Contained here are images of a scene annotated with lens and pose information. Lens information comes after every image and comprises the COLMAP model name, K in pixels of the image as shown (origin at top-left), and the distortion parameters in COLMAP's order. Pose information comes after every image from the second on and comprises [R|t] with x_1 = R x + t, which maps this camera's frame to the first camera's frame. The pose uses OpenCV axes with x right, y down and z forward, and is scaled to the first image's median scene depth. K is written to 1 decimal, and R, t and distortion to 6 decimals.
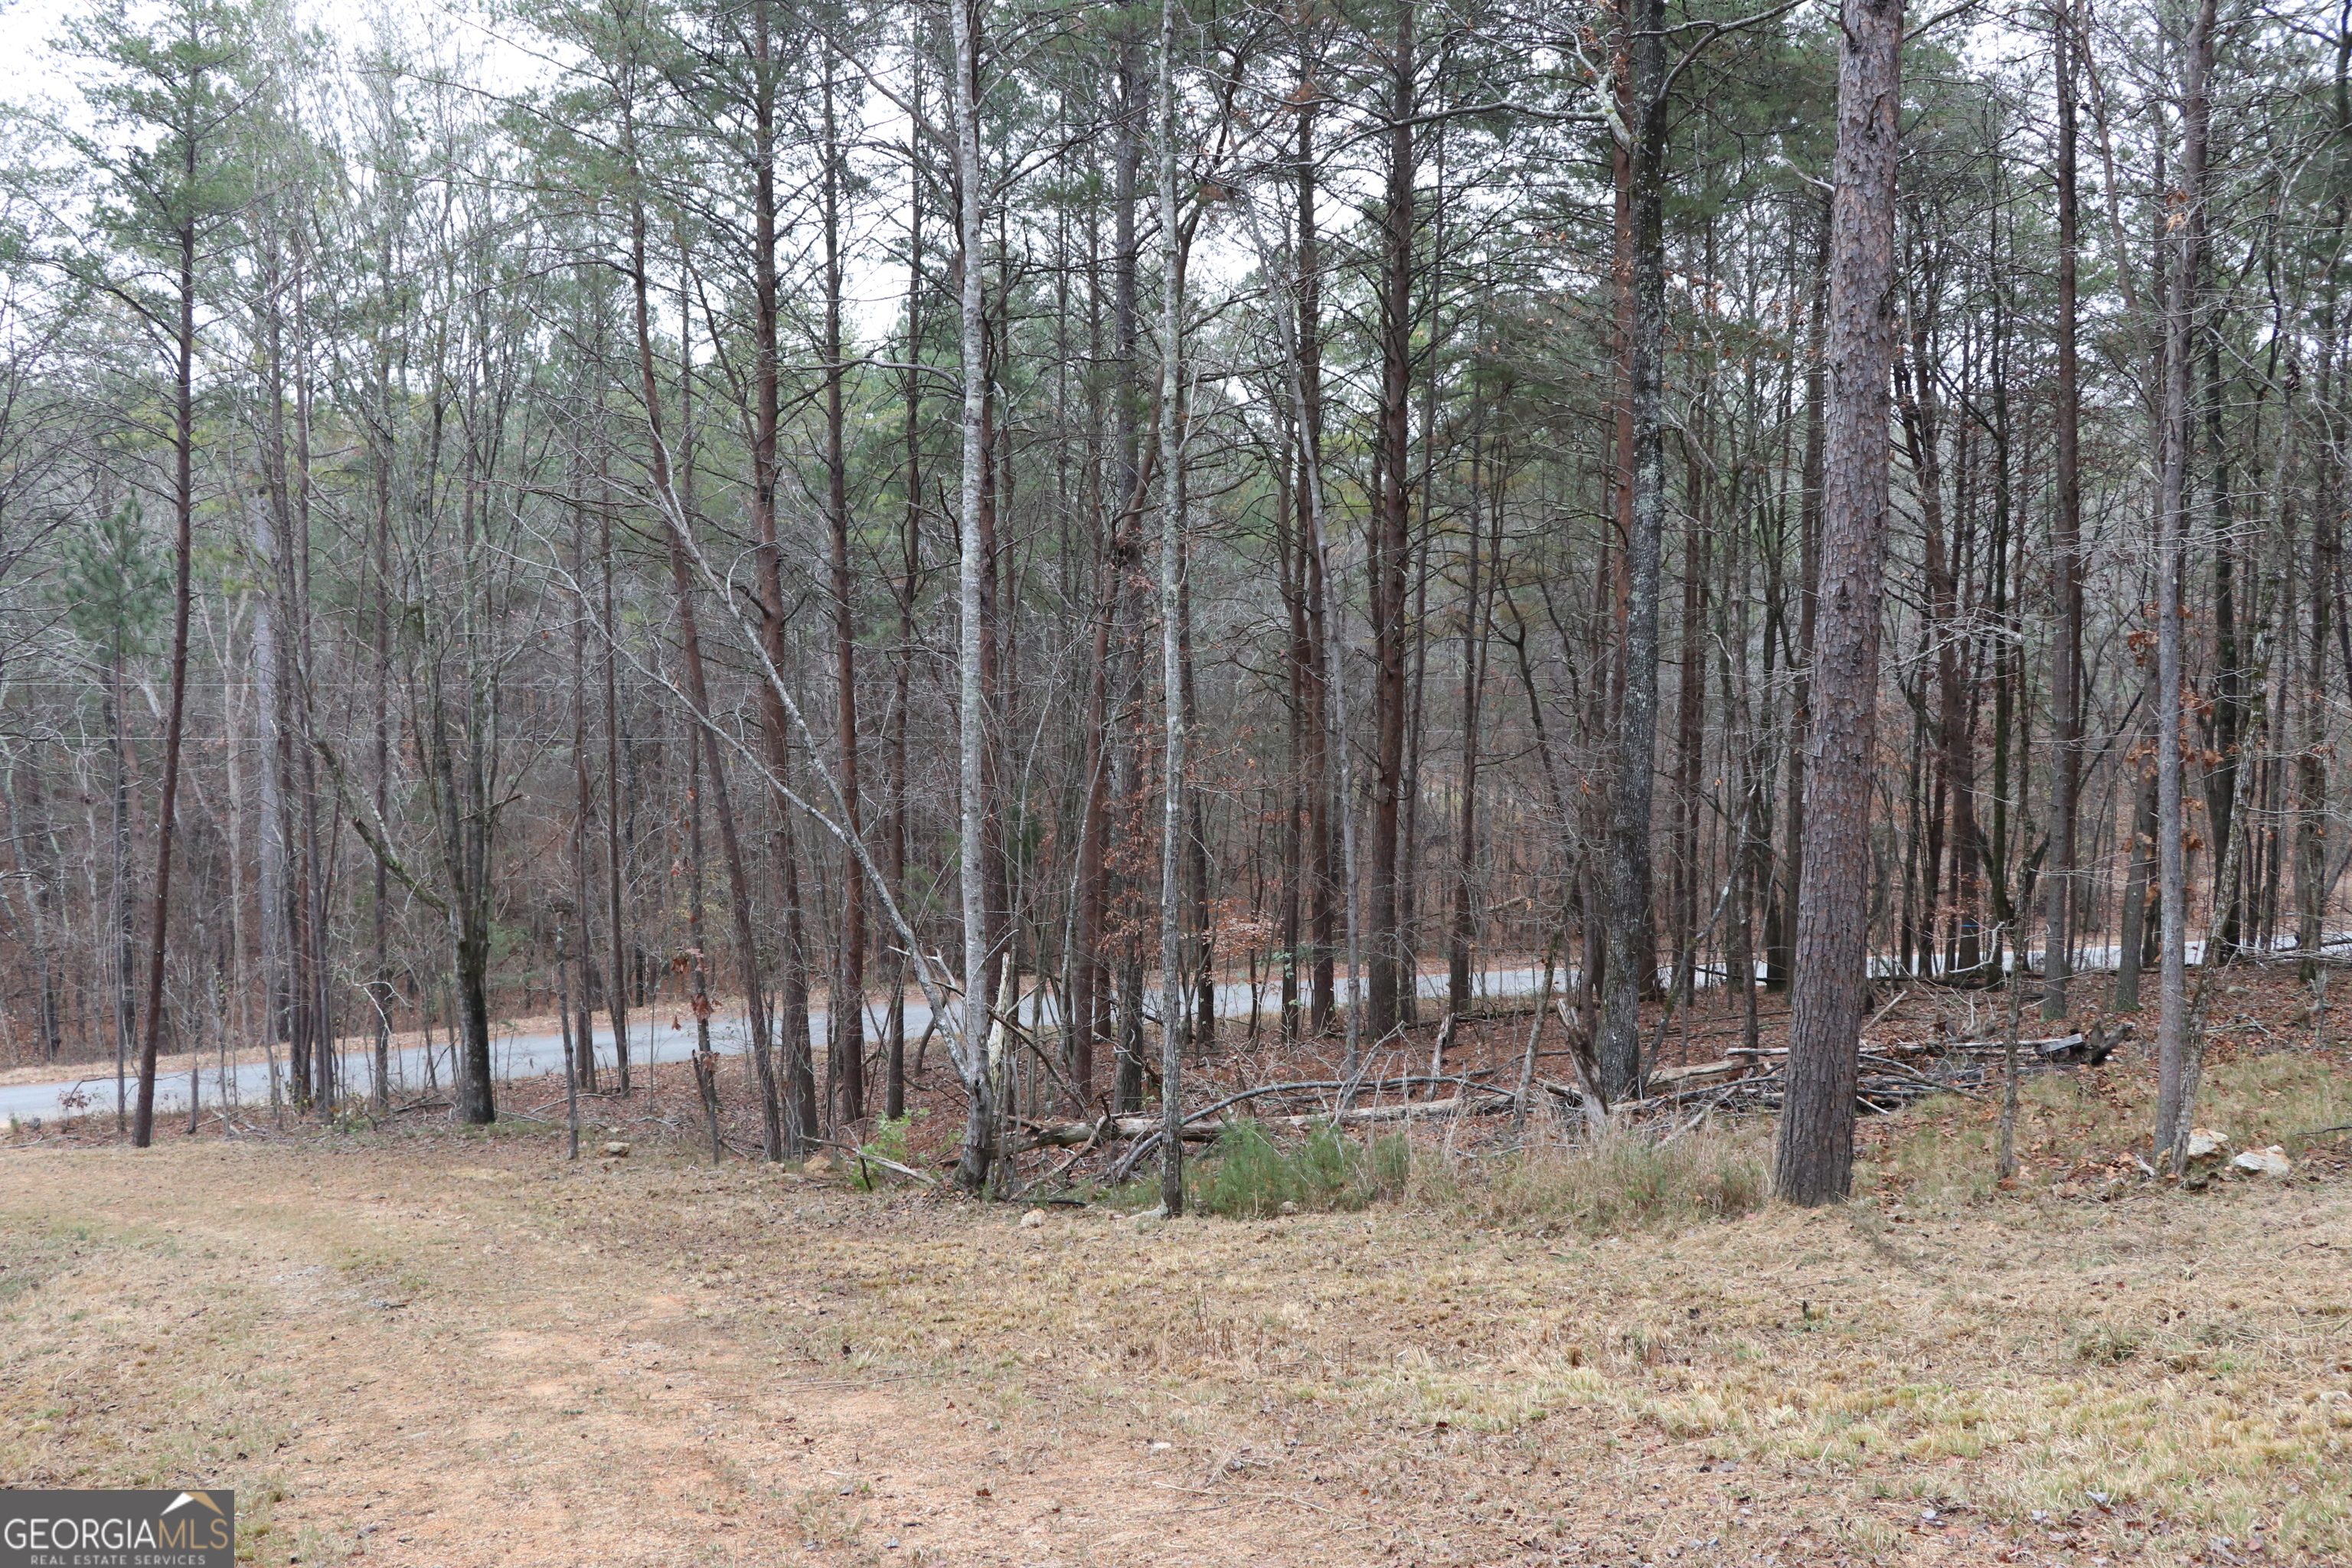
lens RADIAL K [[1973.4, 0, 1164.1], [0, 1973.4, 787.0], [0, 0, 1]] dist [-0.180988, 0.168669]
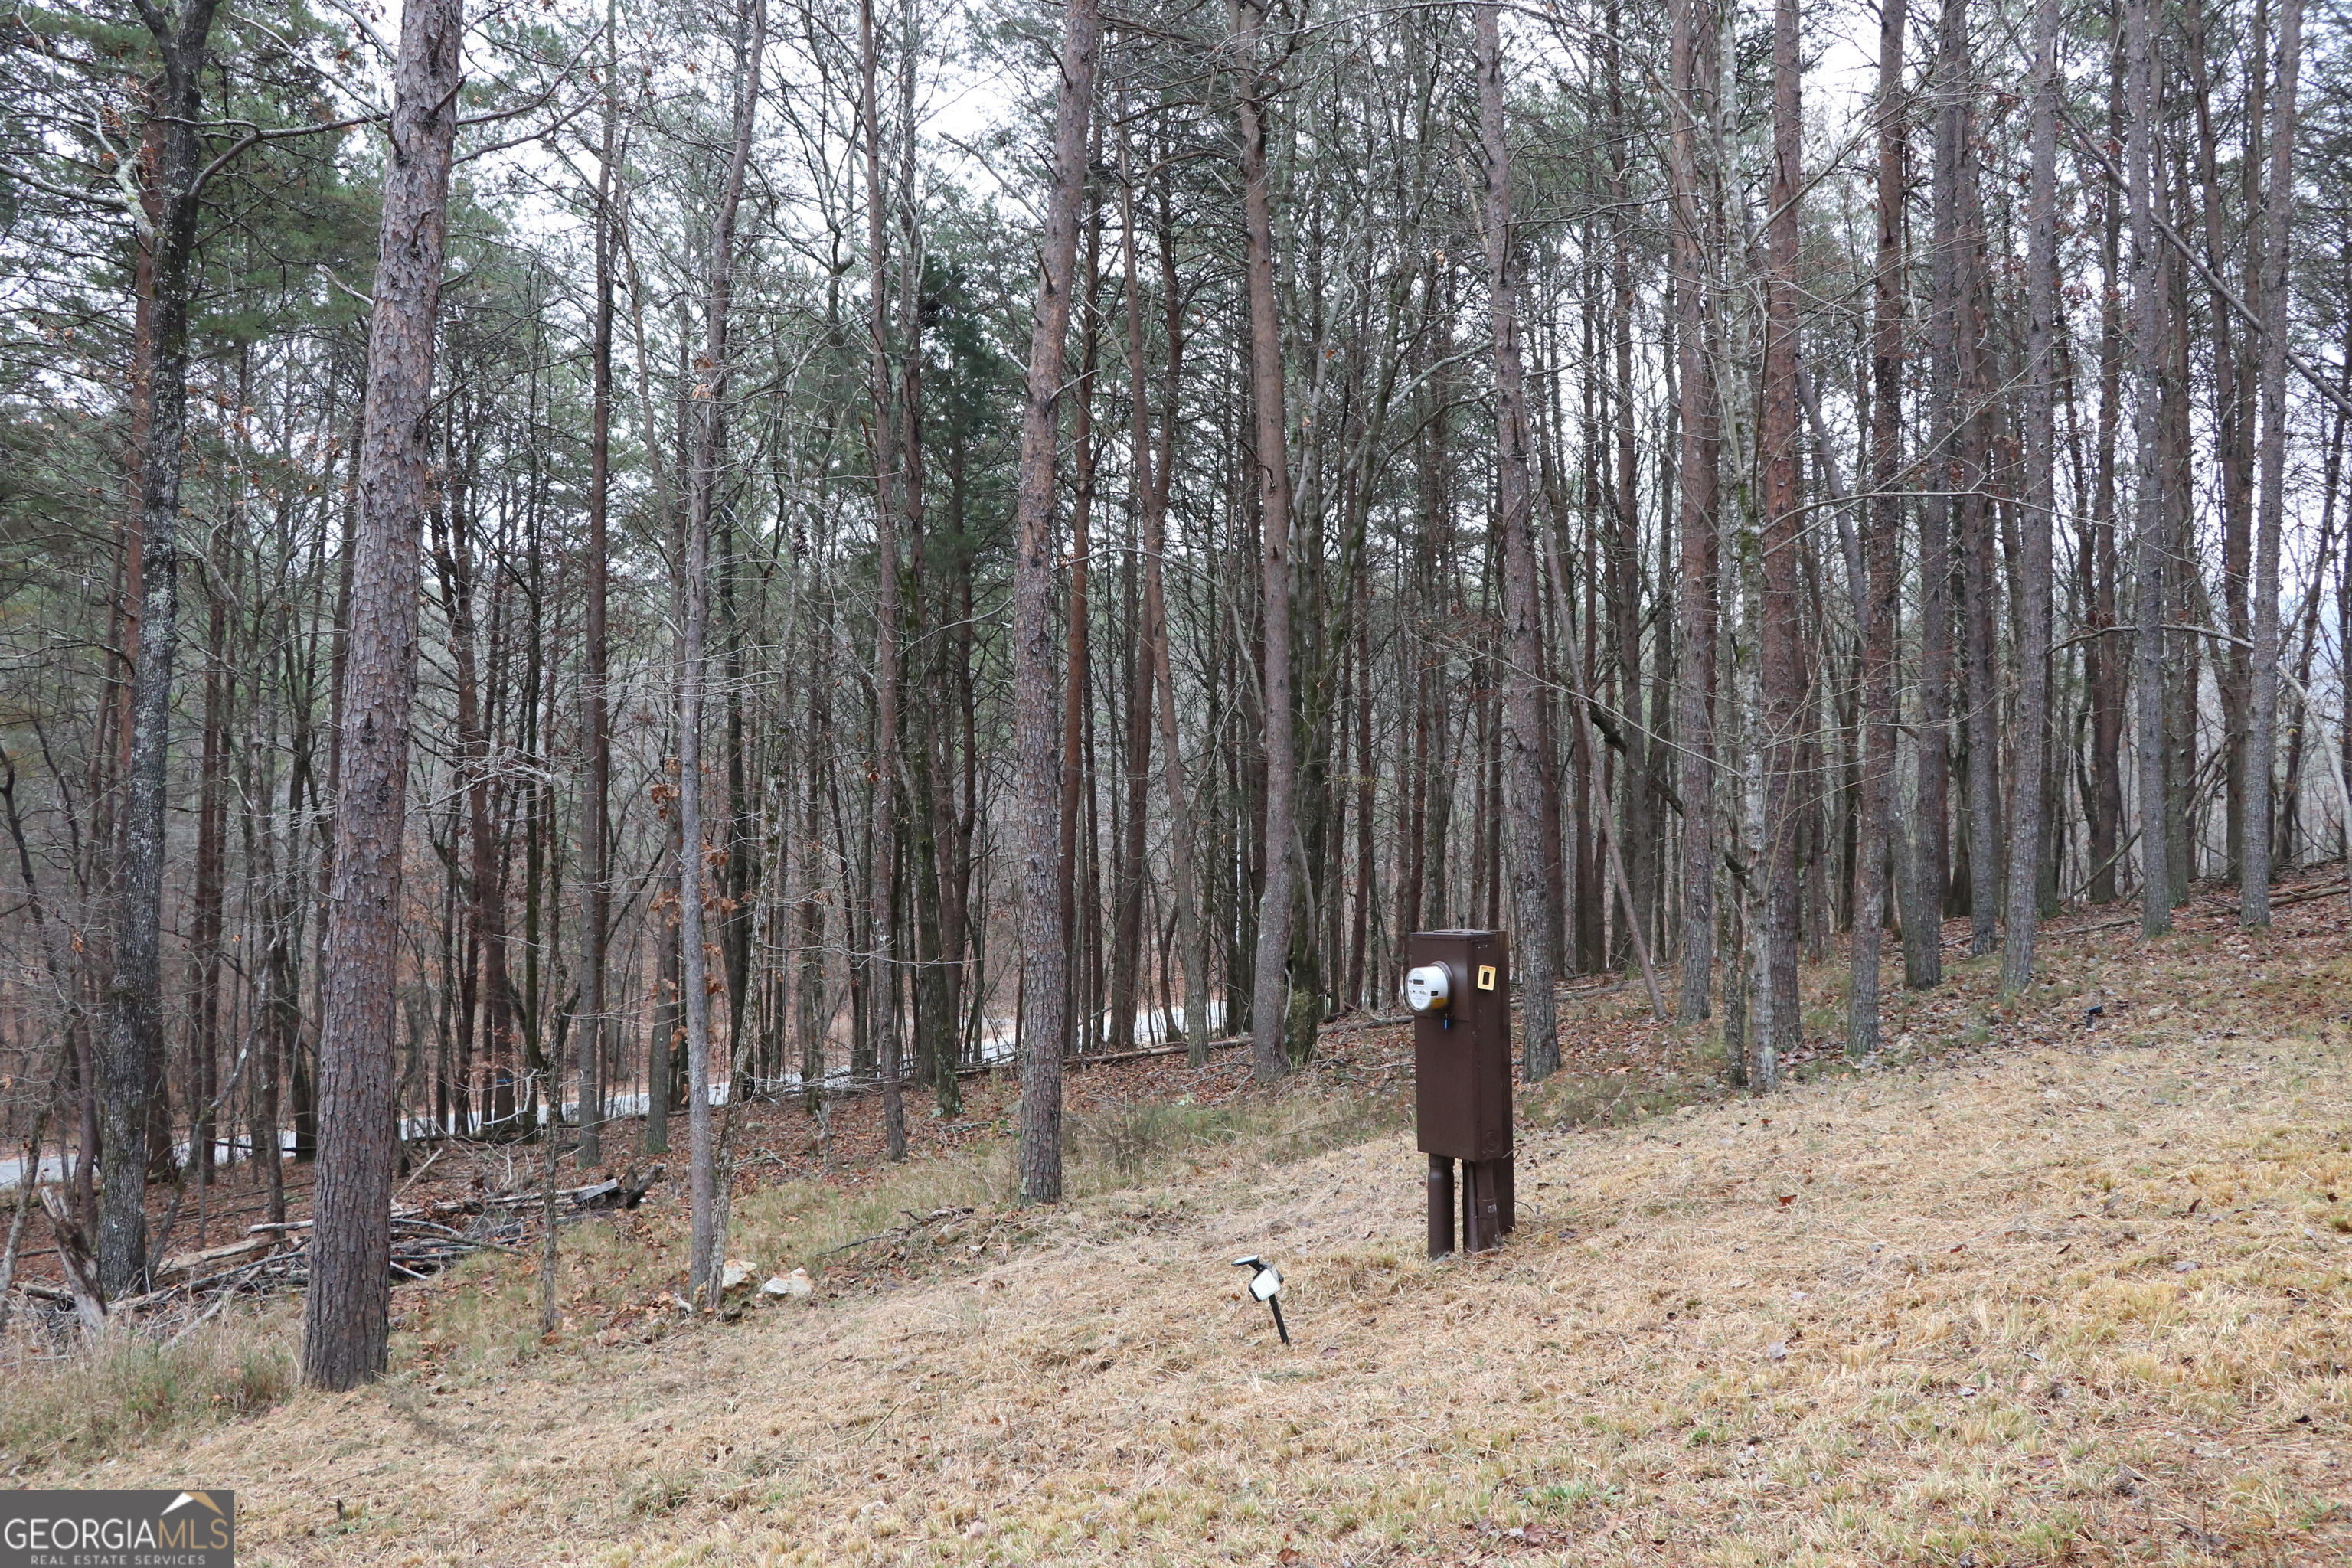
lens RADIAL K [[1973.4, 0, 1164.1], [0, 1973.4, 787.0], [0, 0, 1]] dist [-0.180988, 0.168669]
pose [[0.747627, 0.026530, 0.663589, 0.007283], [0.028564, 0.996993, -0.072040, 0.002830], [-0.663504, 0.072814, 0.744621, 0.016801]]
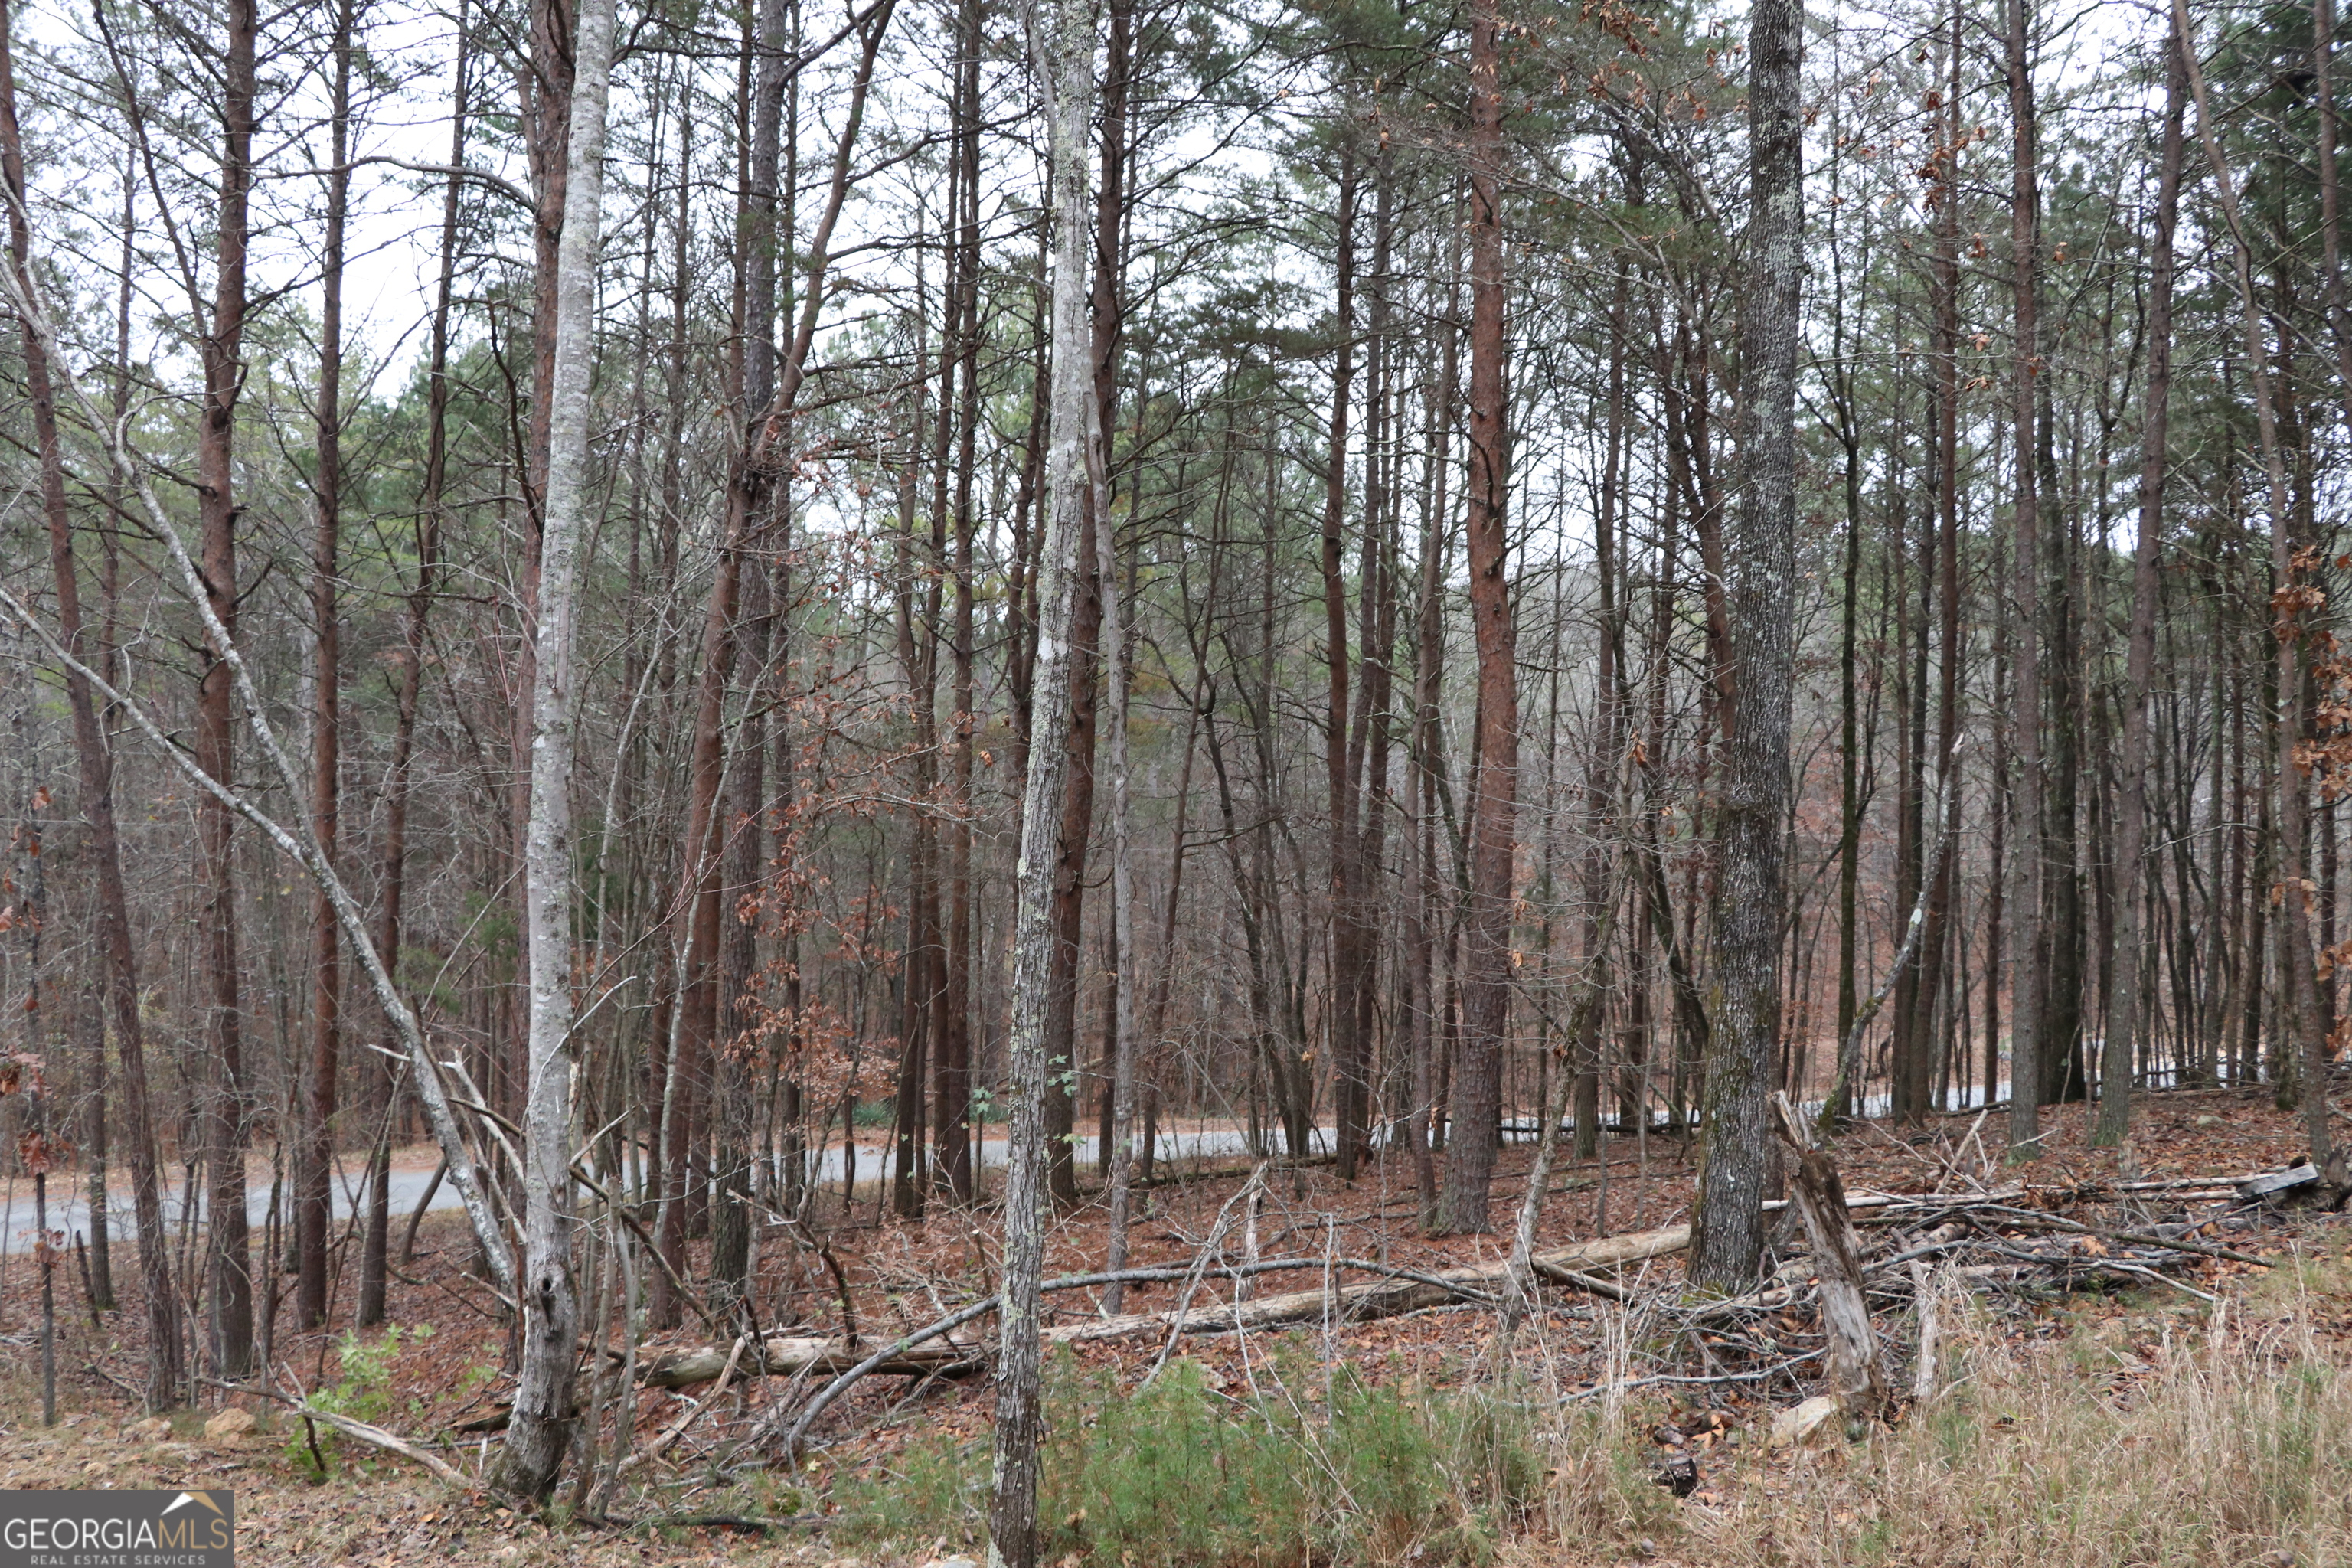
lens RADIAL K [[1973.4, 0, 1164.1], [0, 1973.4, 787.0], [0, 0, 1]] dist [-0.180988, 0.168669]
pose [[0.969383, 0.035661, 0.242950, -0.039827], [-0.013350, 0.995589, -0.092868, 0.041576], [-0.245190, 0.086782, 0.965583, 0.291262]]
